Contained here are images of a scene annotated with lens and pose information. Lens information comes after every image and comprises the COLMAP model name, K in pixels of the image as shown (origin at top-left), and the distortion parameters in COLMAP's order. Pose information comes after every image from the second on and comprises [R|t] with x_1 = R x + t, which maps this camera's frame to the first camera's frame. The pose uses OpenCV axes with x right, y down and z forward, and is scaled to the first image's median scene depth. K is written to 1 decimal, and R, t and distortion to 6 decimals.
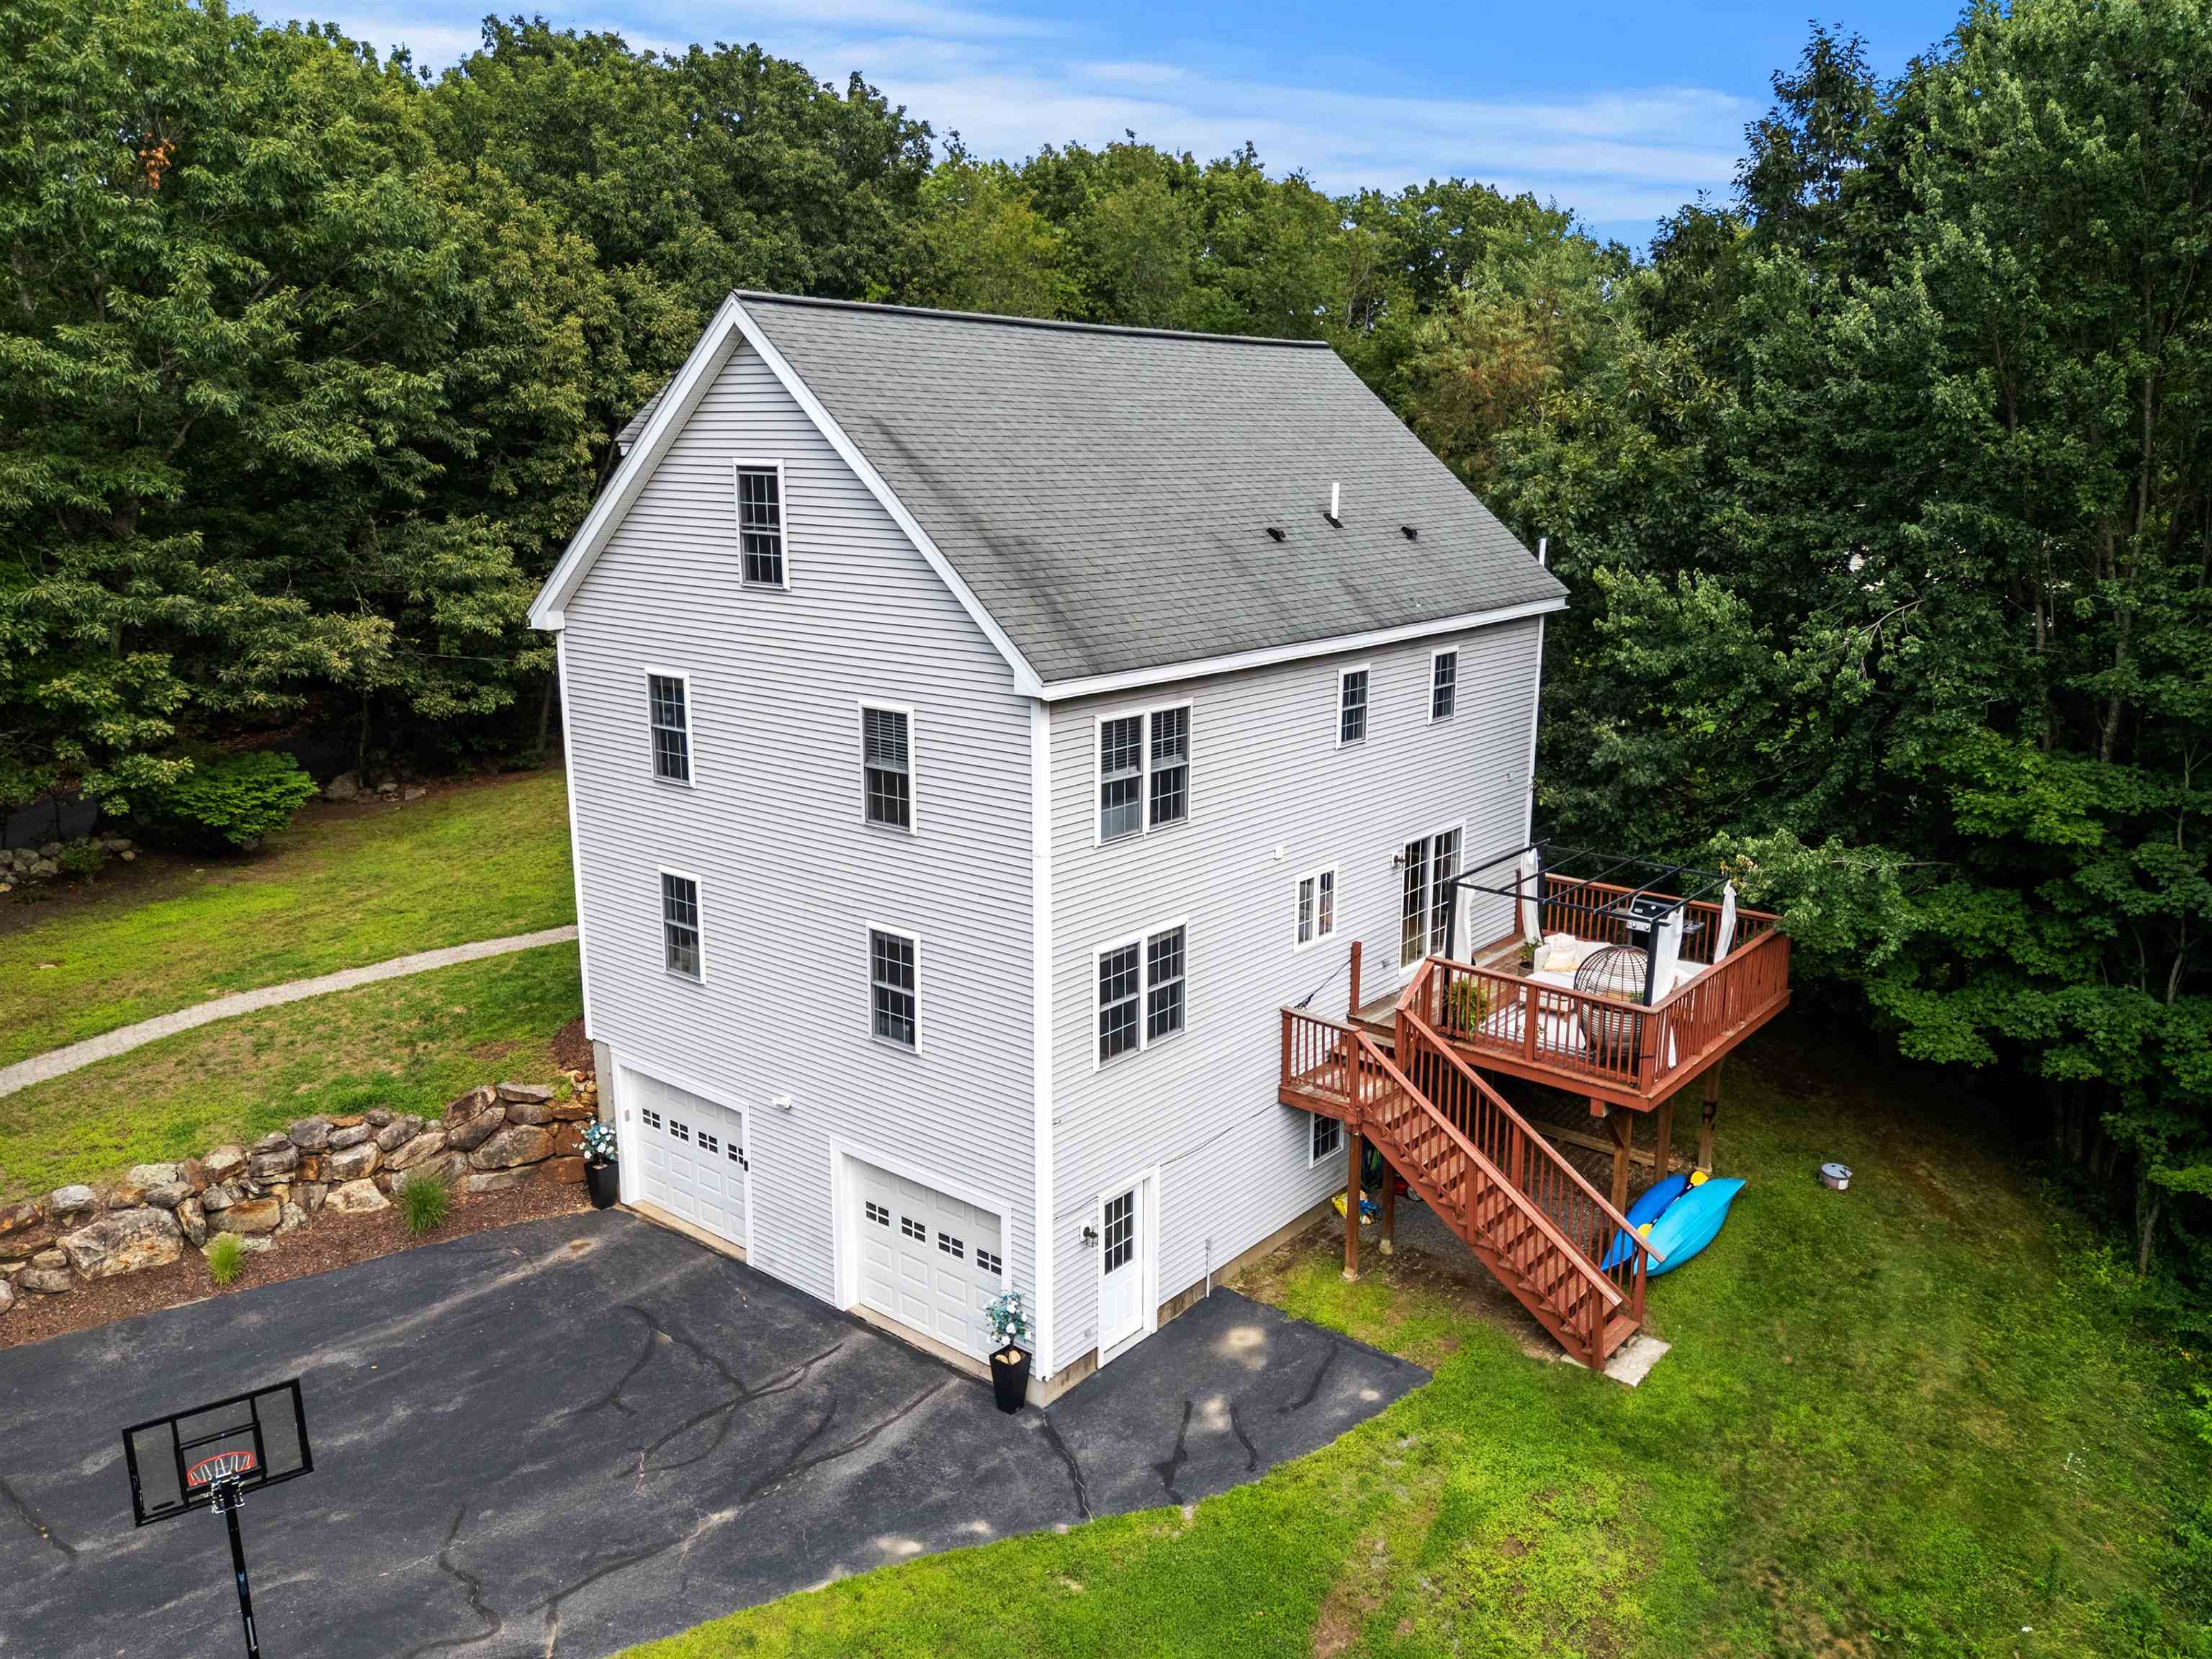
lens RADIAL K [[1649.2, 0, 1110.3], [0, 1649.2, 822.6], [0, 0, 1]] dist [0.046859, -0.039027]
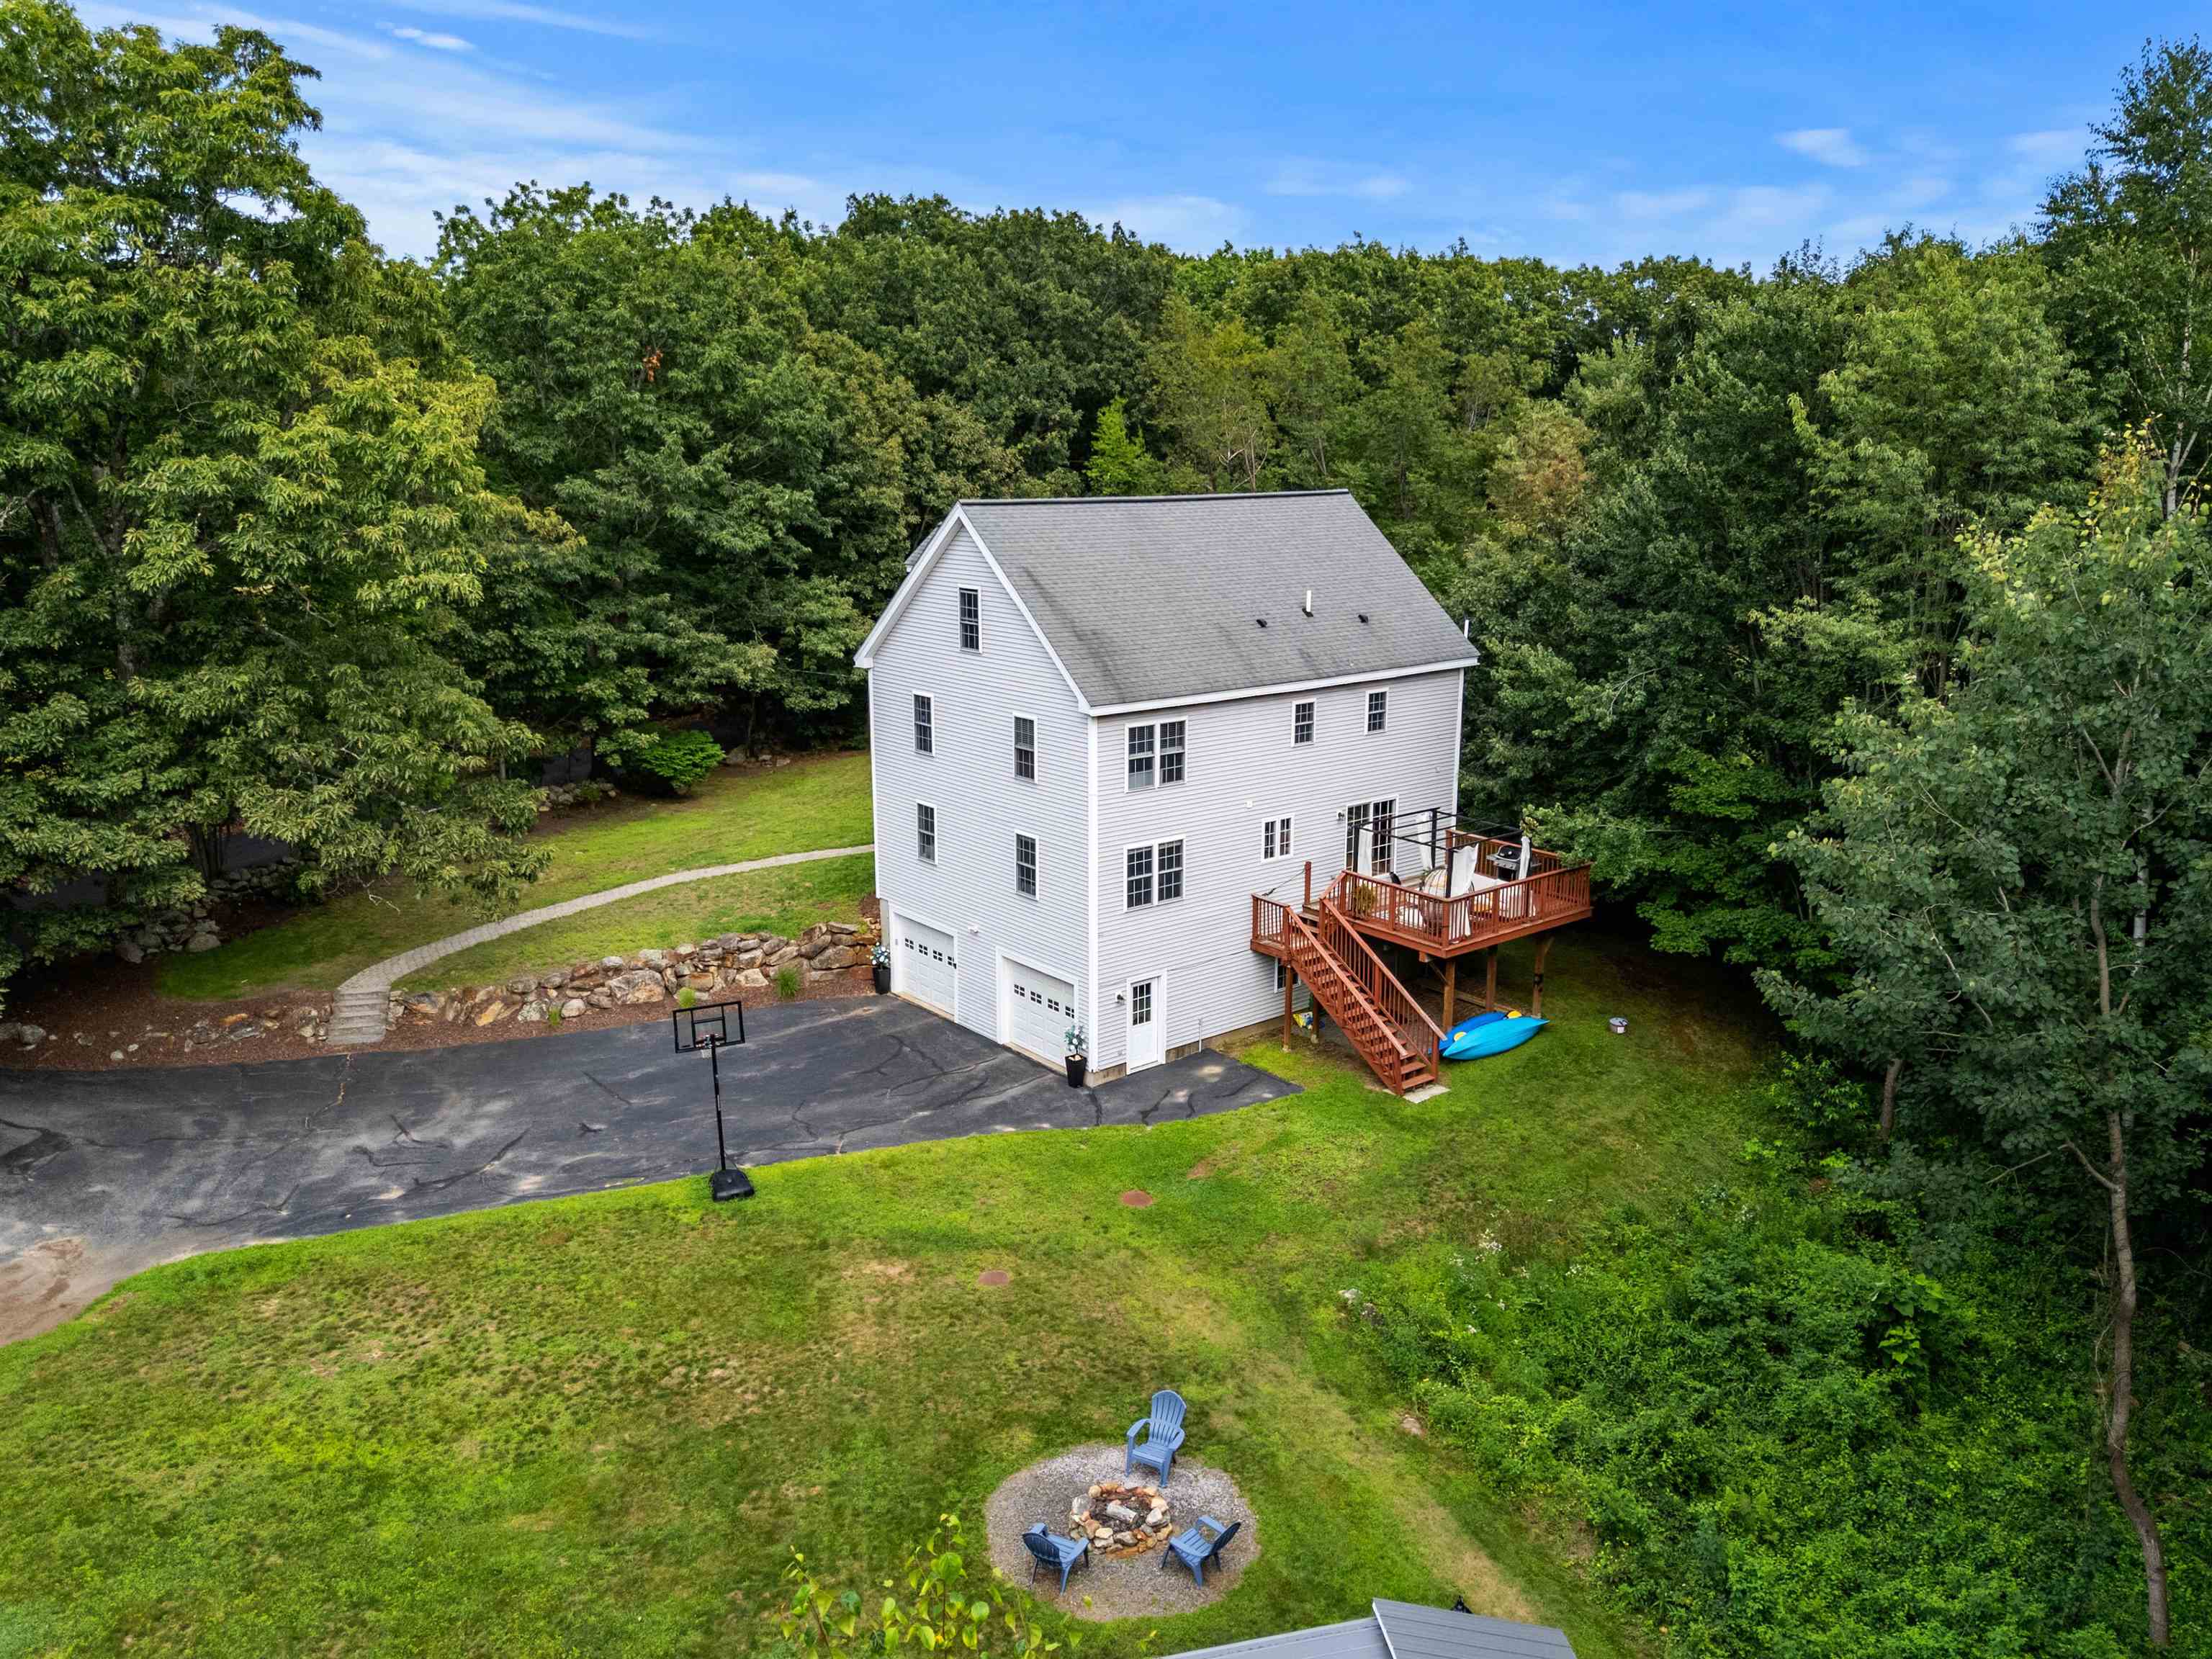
lens RADIAL K [[1636.8, 0, 1106.0], [0, 1636.8, 829.5], [0, 0, 1]] dist [0.090798, -0.090608]
pose [[0.980622, 0.042820, -0.191173, 0.265739], [-0.042085, 0.999083, 0.007908, 0.034703], [0.191336, 0.000291, 0.981525, -0.696320]]
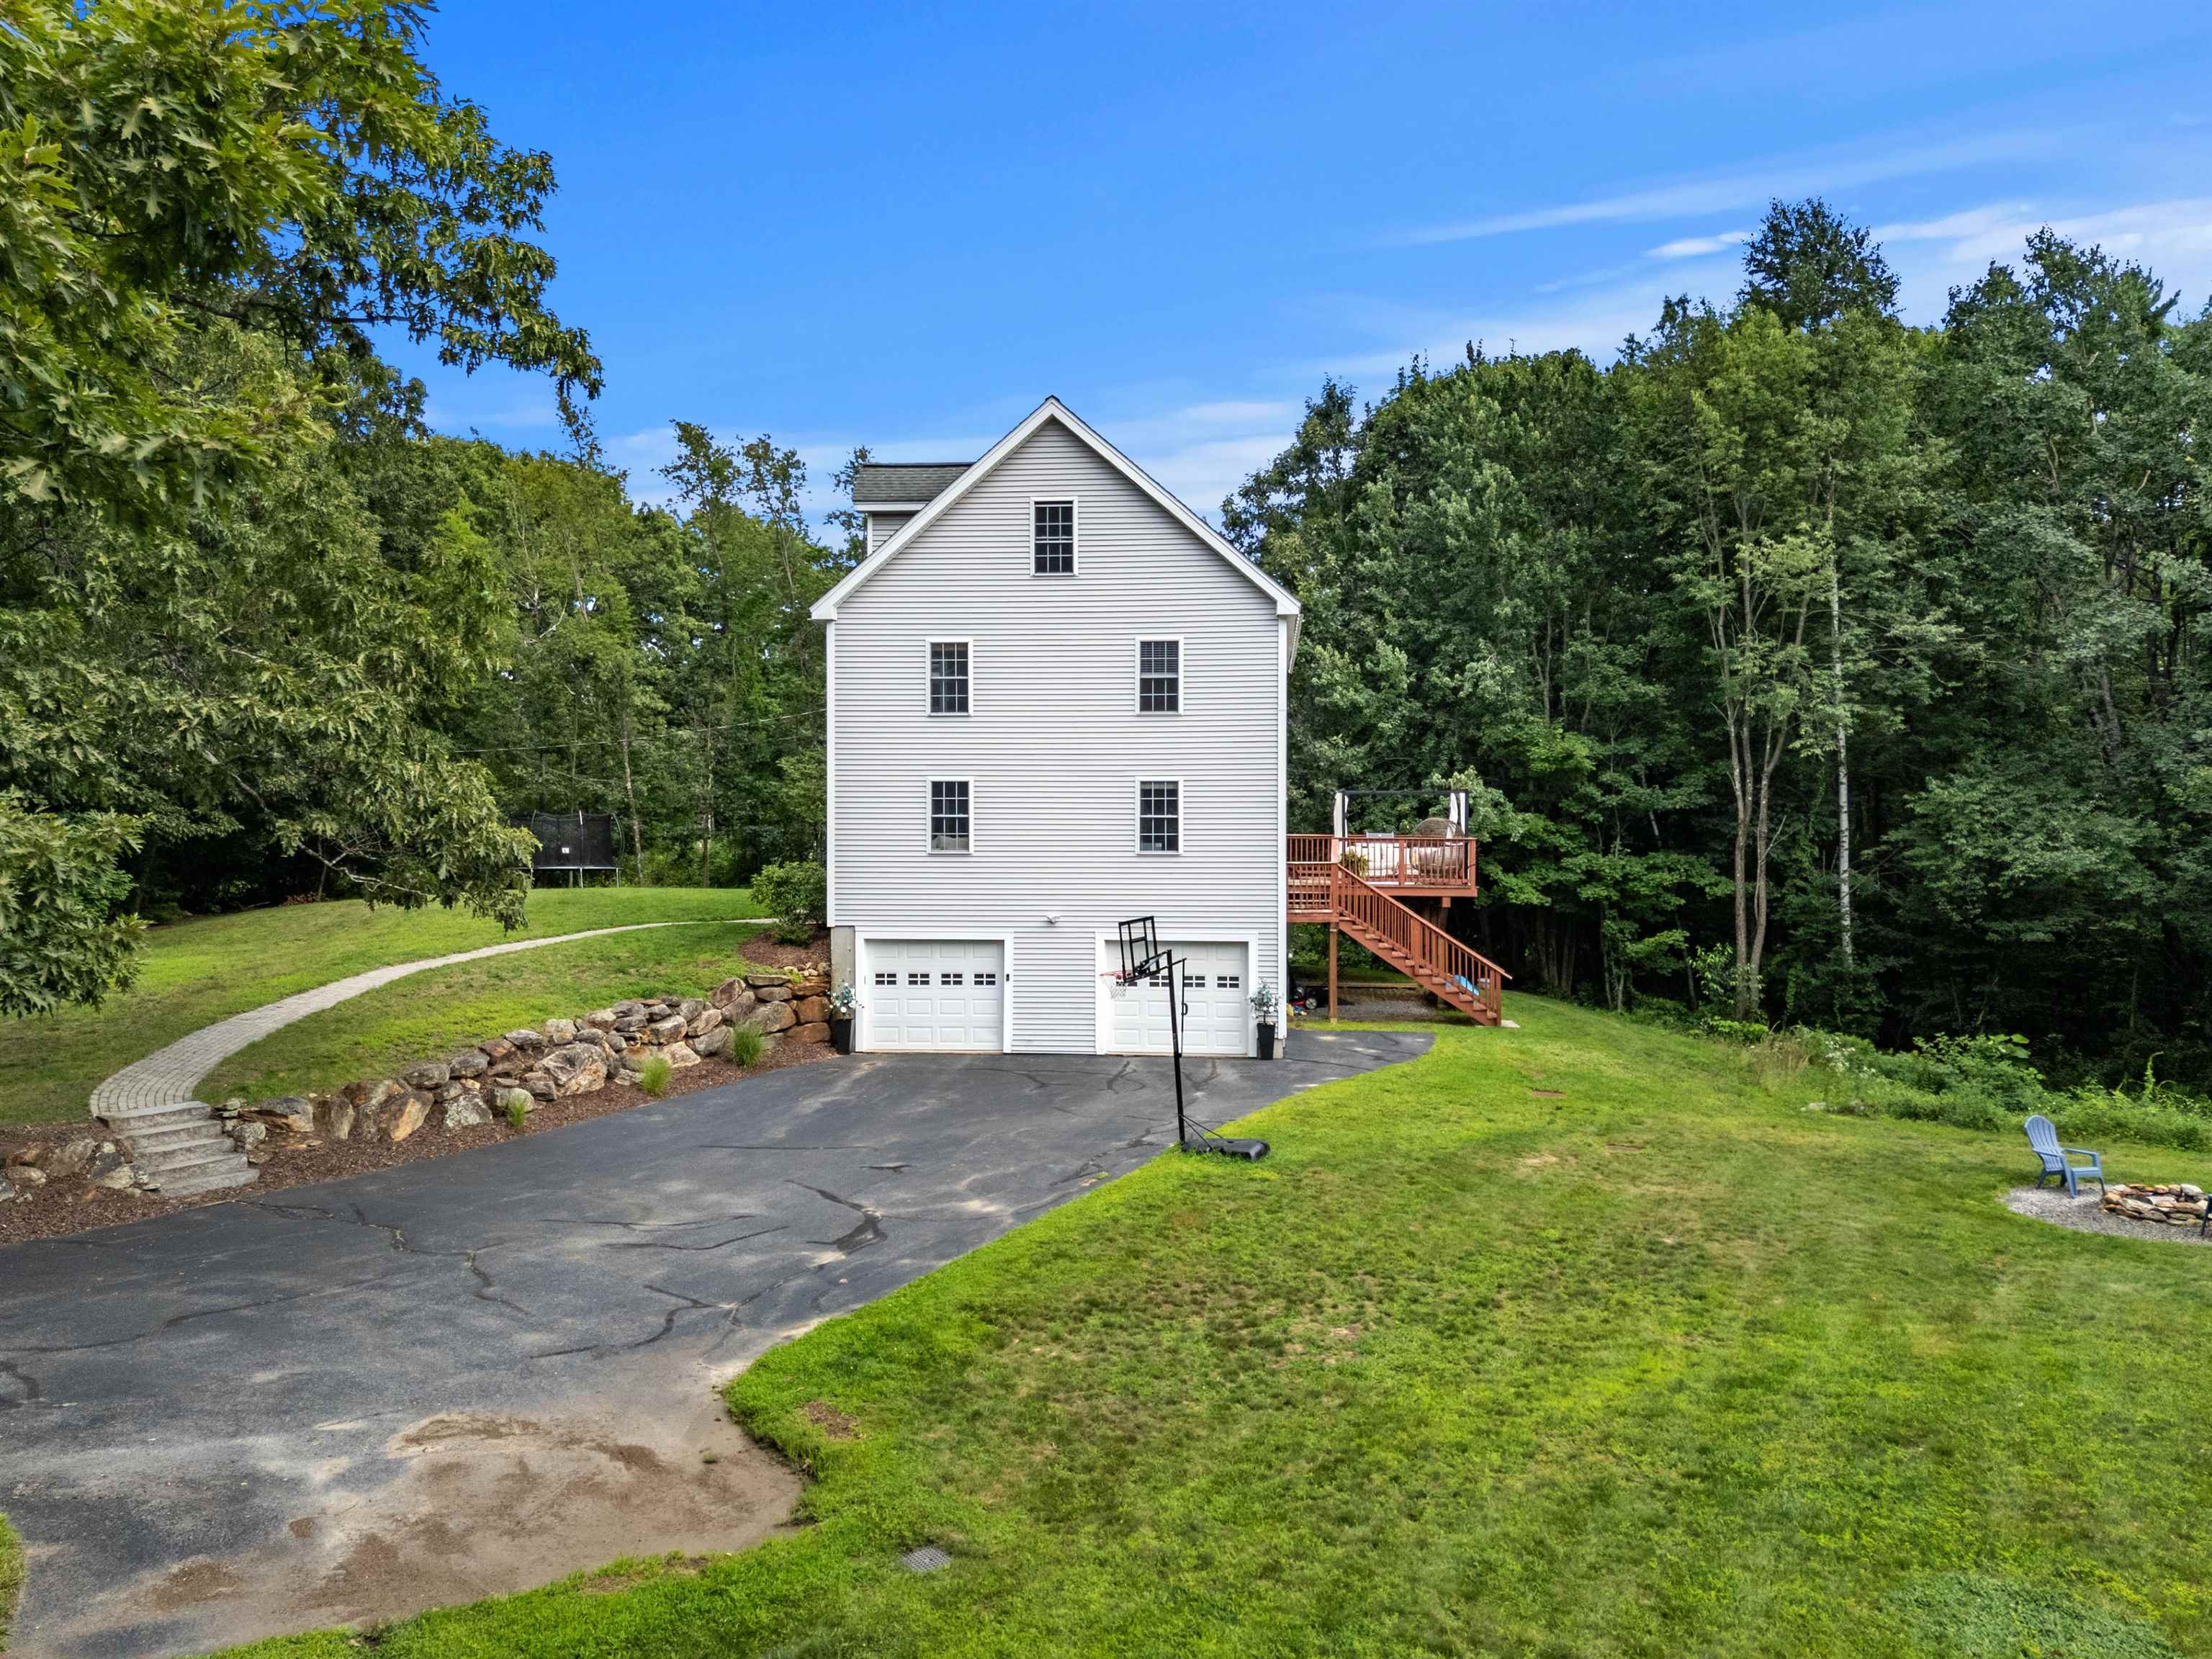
lens RADIAL K [[1636.8, 0, 1106.0], [0, 1636.8, 829.5], [0, 0, 1]] dist [0.090798, -0.090608]
pose [[0.829371, -0.006205, 0.558664, -0.901663], [0.128611, 0.975204, -0.180100, 0.332961], [-0.543694, 0.221220, 0.809604, -0.221823]]
